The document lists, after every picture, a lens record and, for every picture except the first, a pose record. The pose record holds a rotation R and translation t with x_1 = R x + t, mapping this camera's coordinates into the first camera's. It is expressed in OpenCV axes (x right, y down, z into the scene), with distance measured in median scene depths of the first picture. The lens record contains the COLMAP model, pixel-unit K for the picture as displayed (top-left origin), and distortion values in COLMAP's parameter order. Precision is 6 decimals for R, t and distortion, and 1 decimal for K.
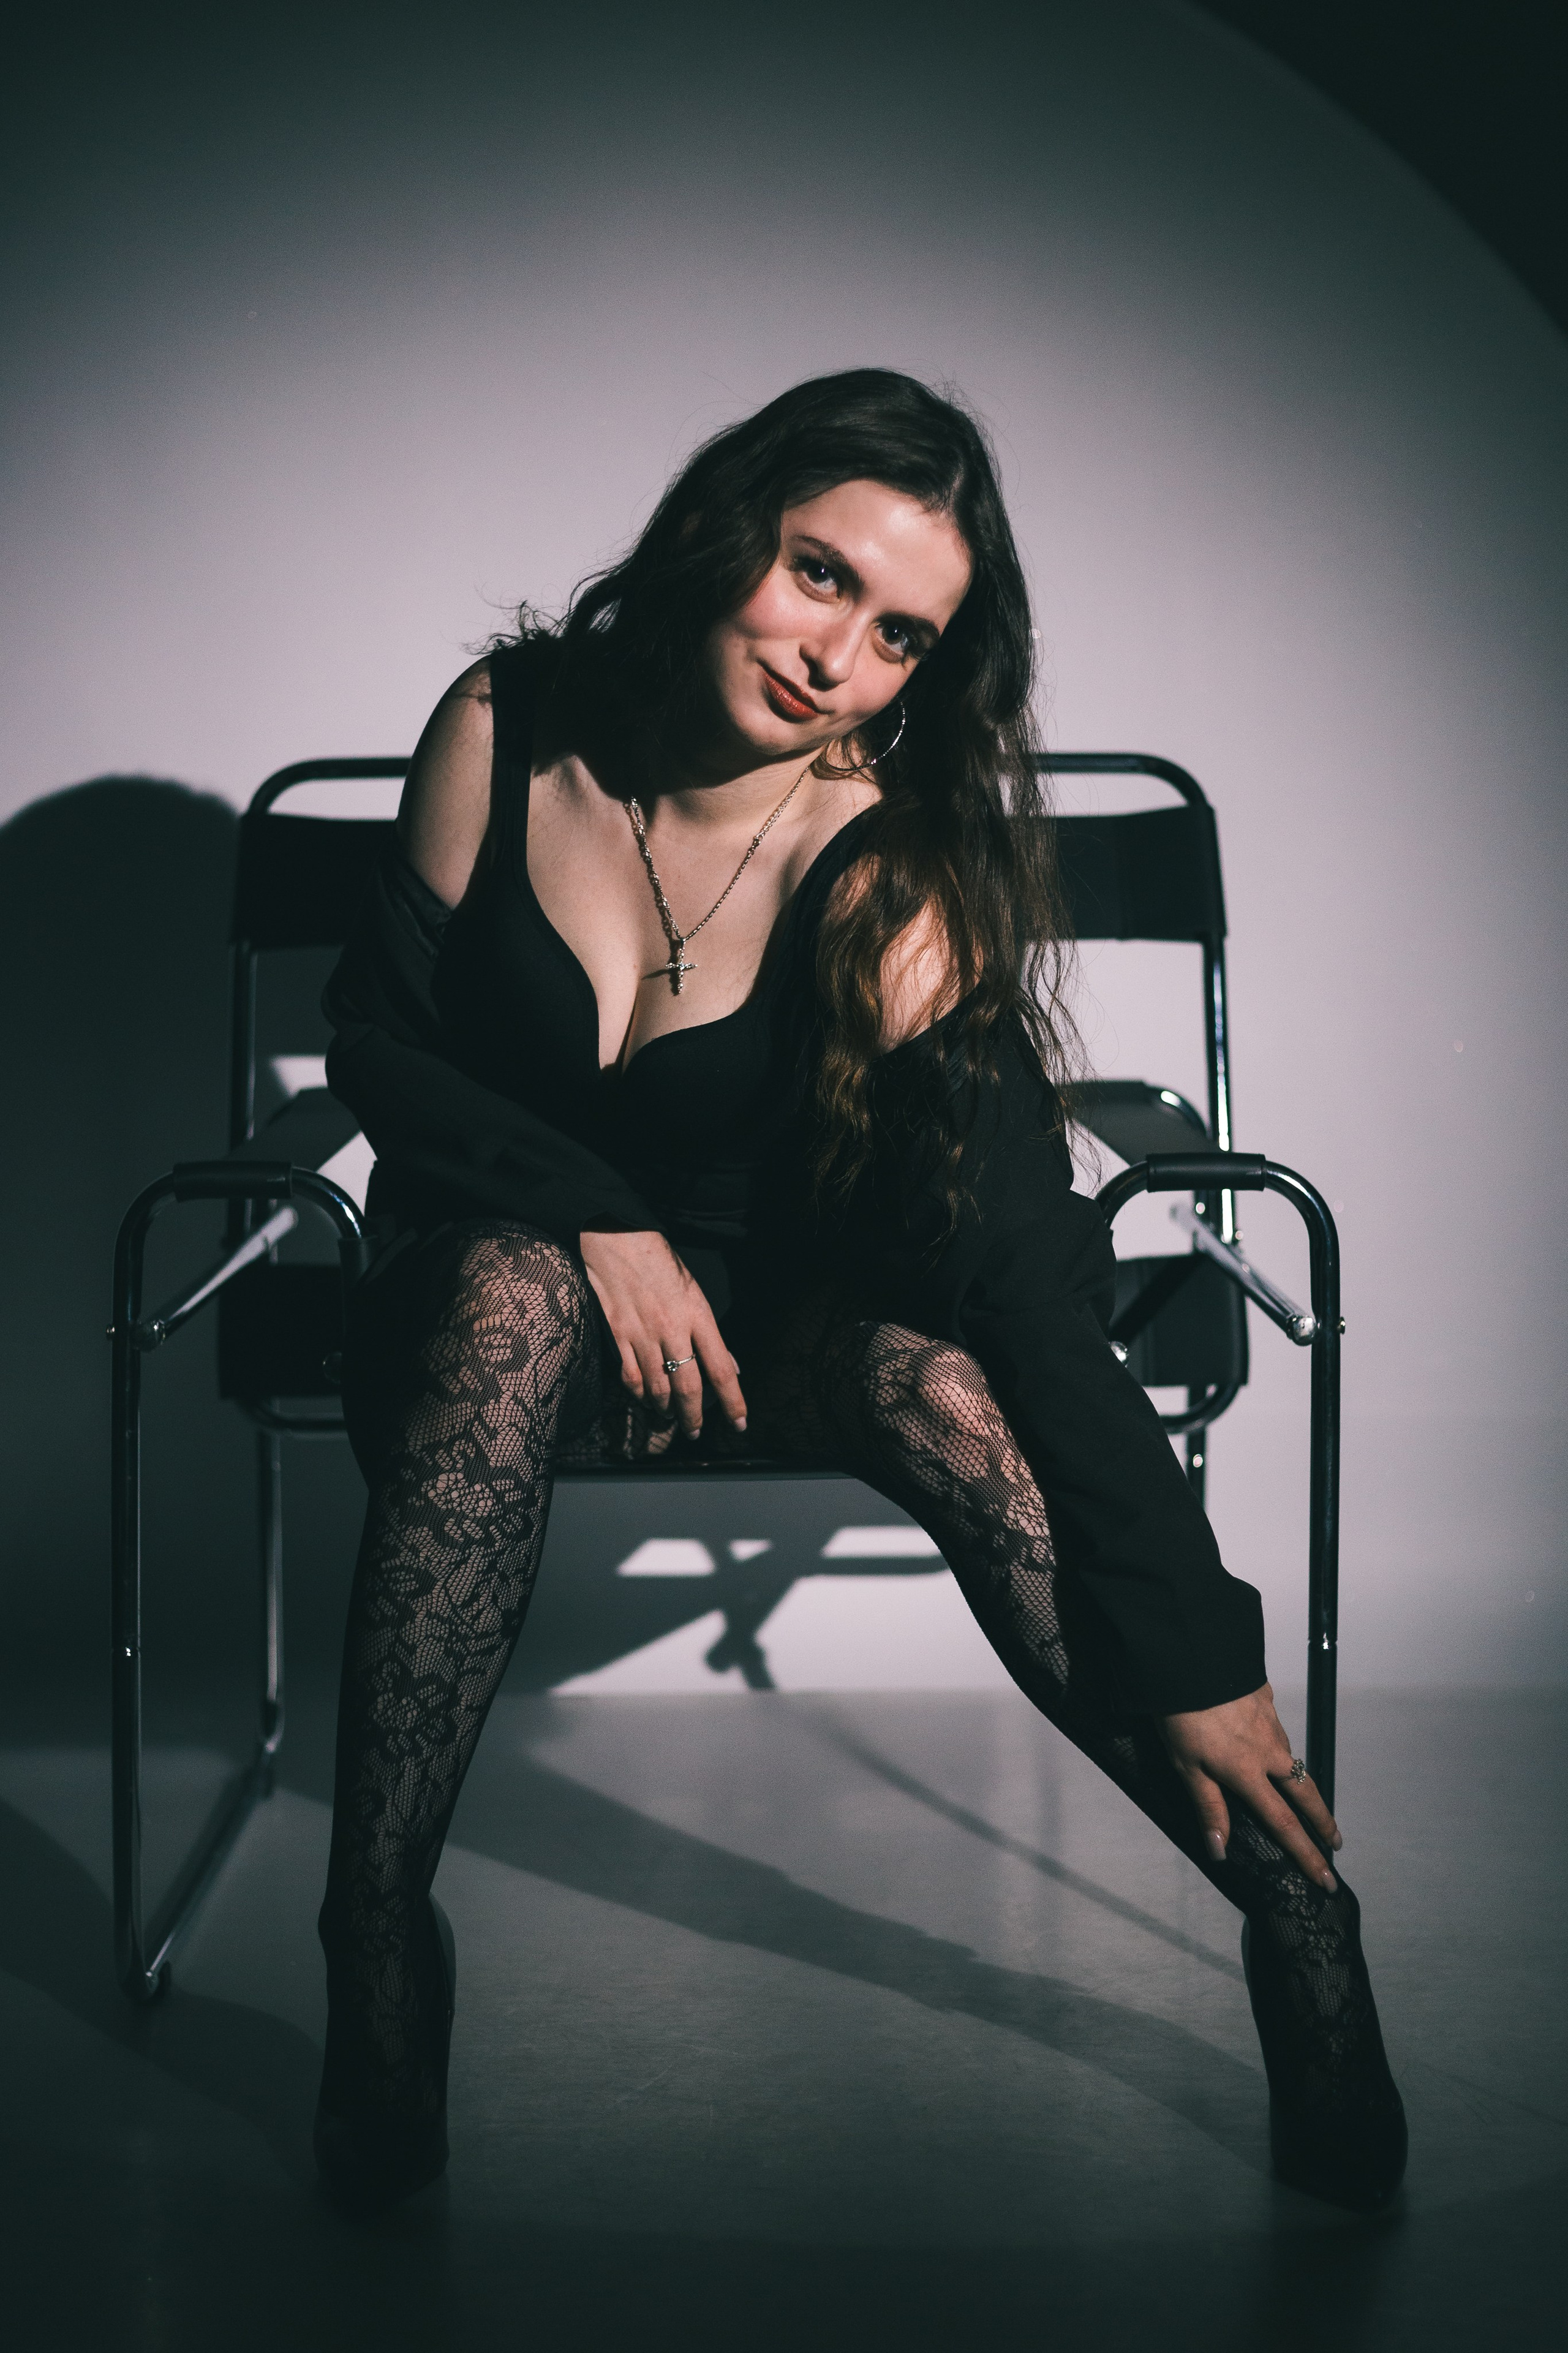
lens RADIAL K [[3374.9, 0, 714.7], [0, 3374.9, 1268.6], [0, 0, 1]] dist [0.015129, 0.050764]
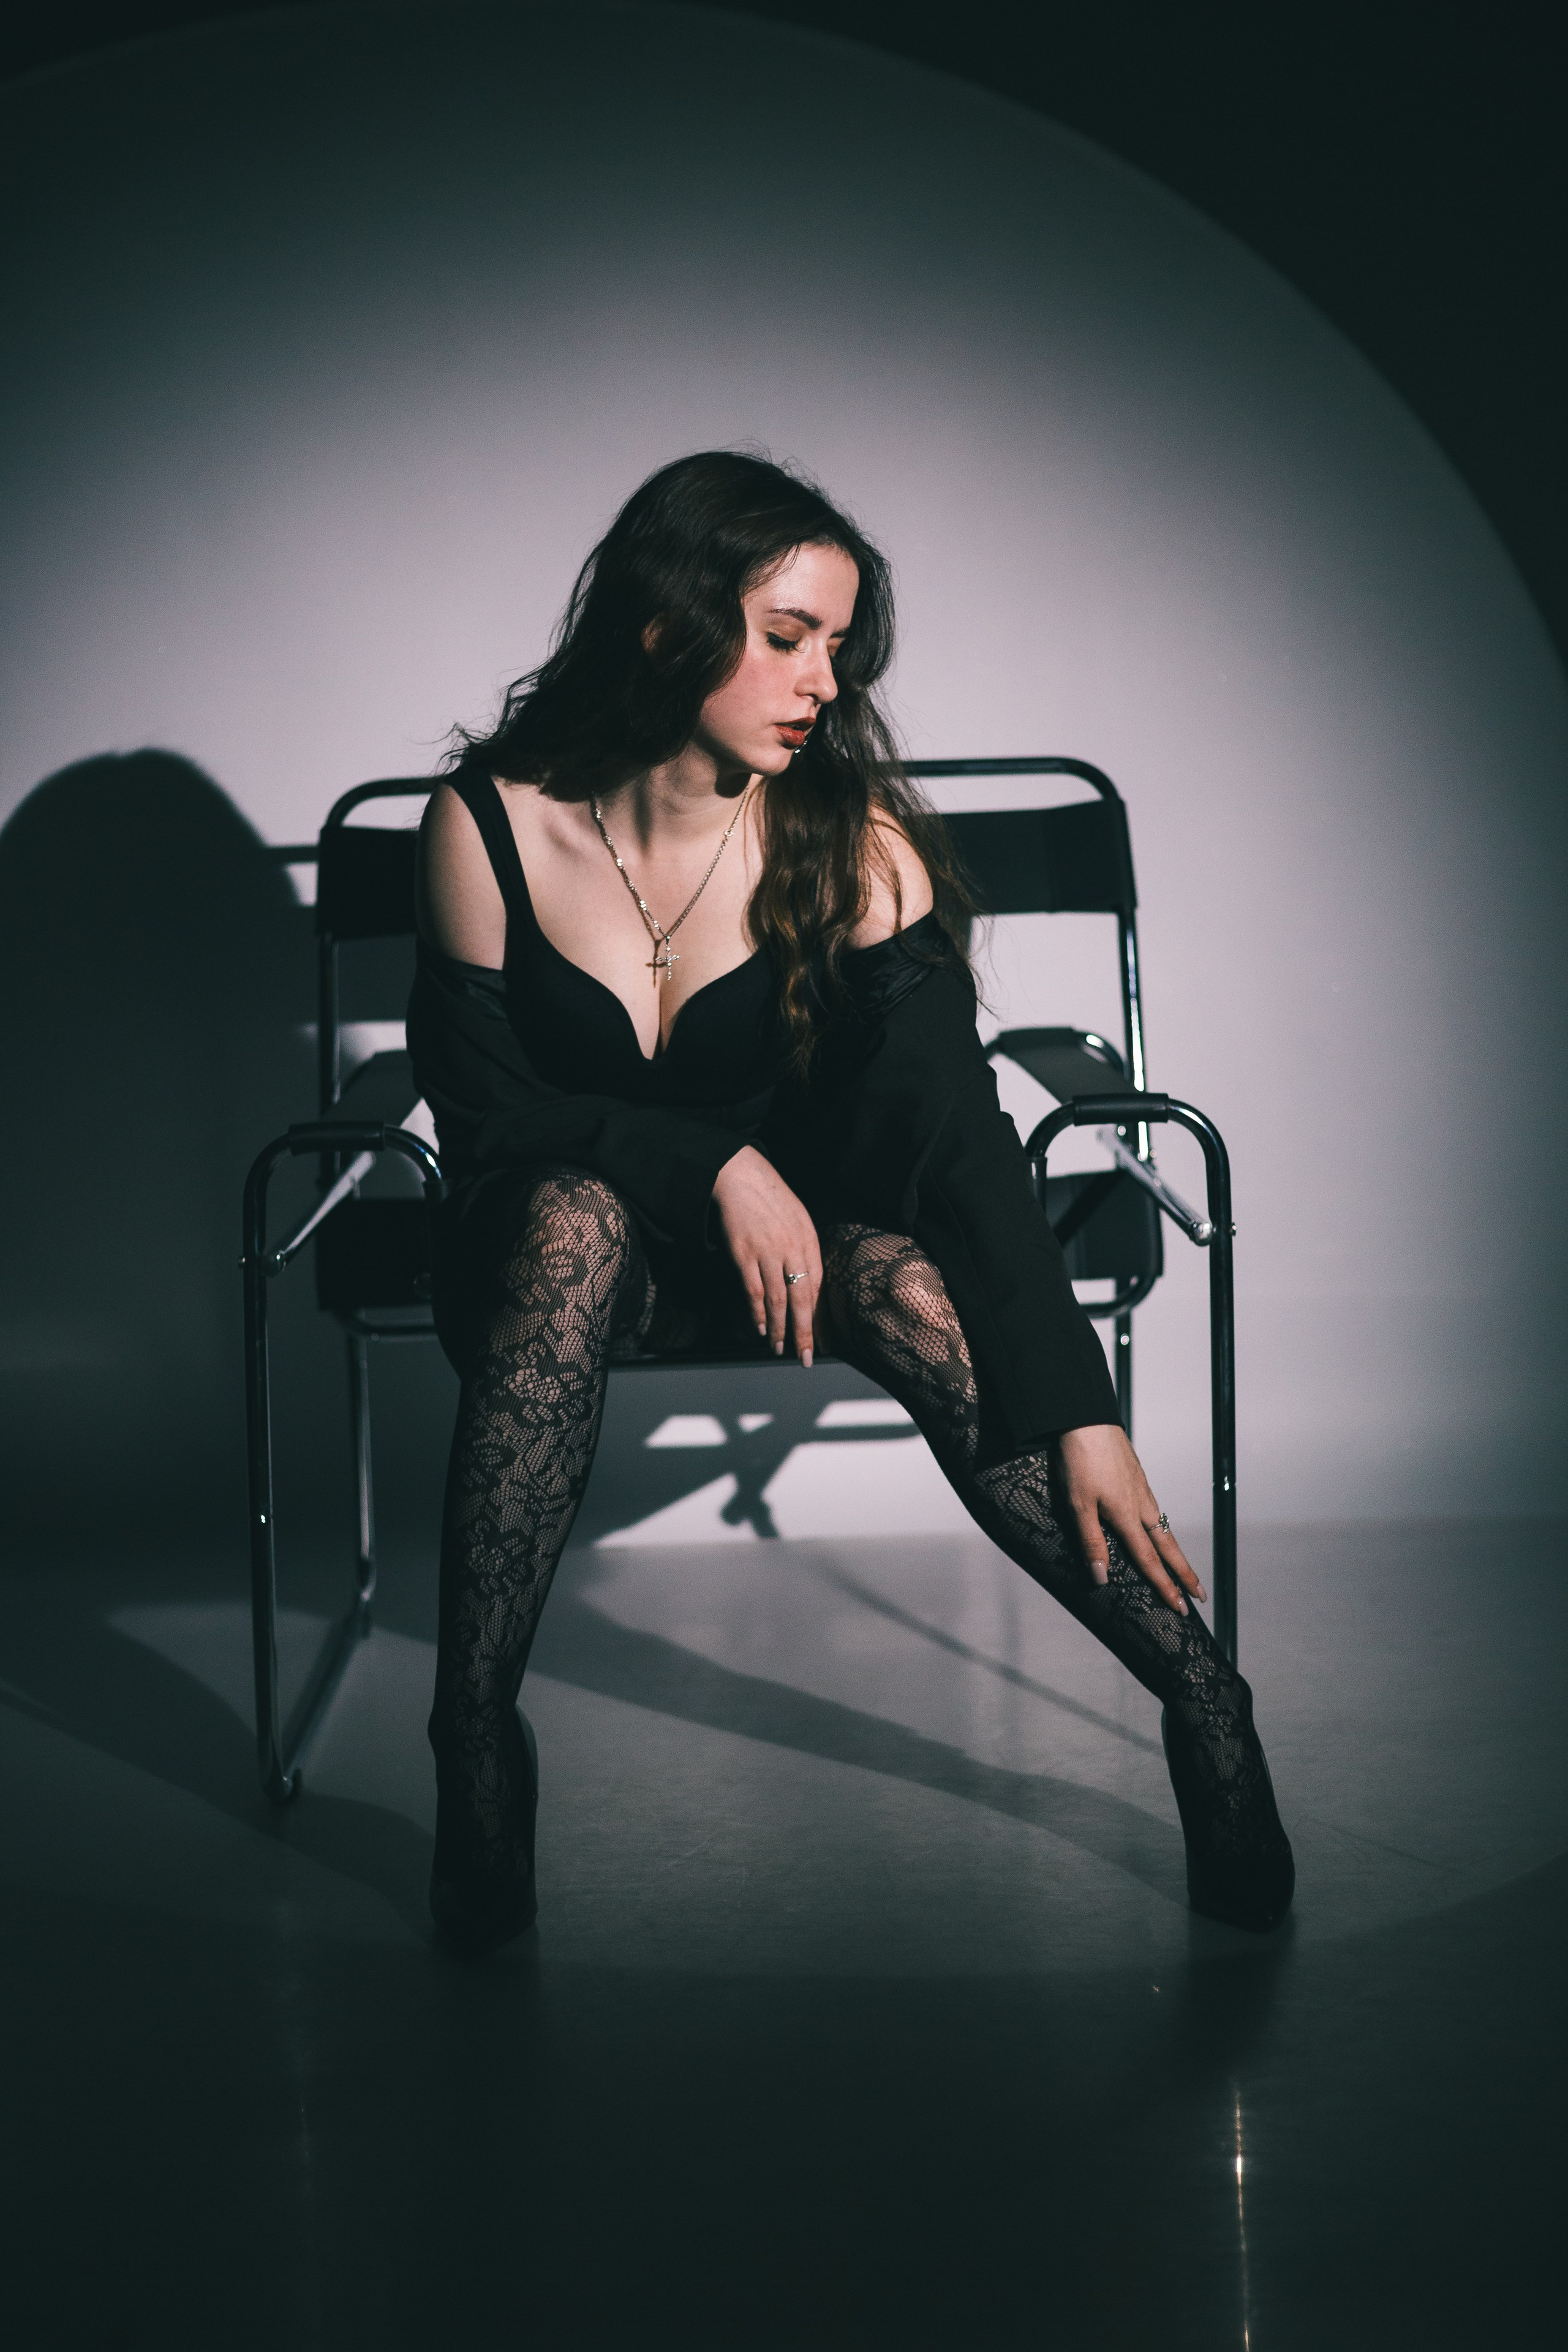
lens RADIAL K [[3376.2, 0, 784.0], [0, 3376.2, 1176.0], [0, 0, 1]] dist [0.007710, -0.012785]
pose [[0.999157, -0.025206, 0.032401, -0.019318], [0.024856, 0.999628, 0.011188, -0.021072], [-0.032671, -0.010373, 0.999412, -0.238495]]
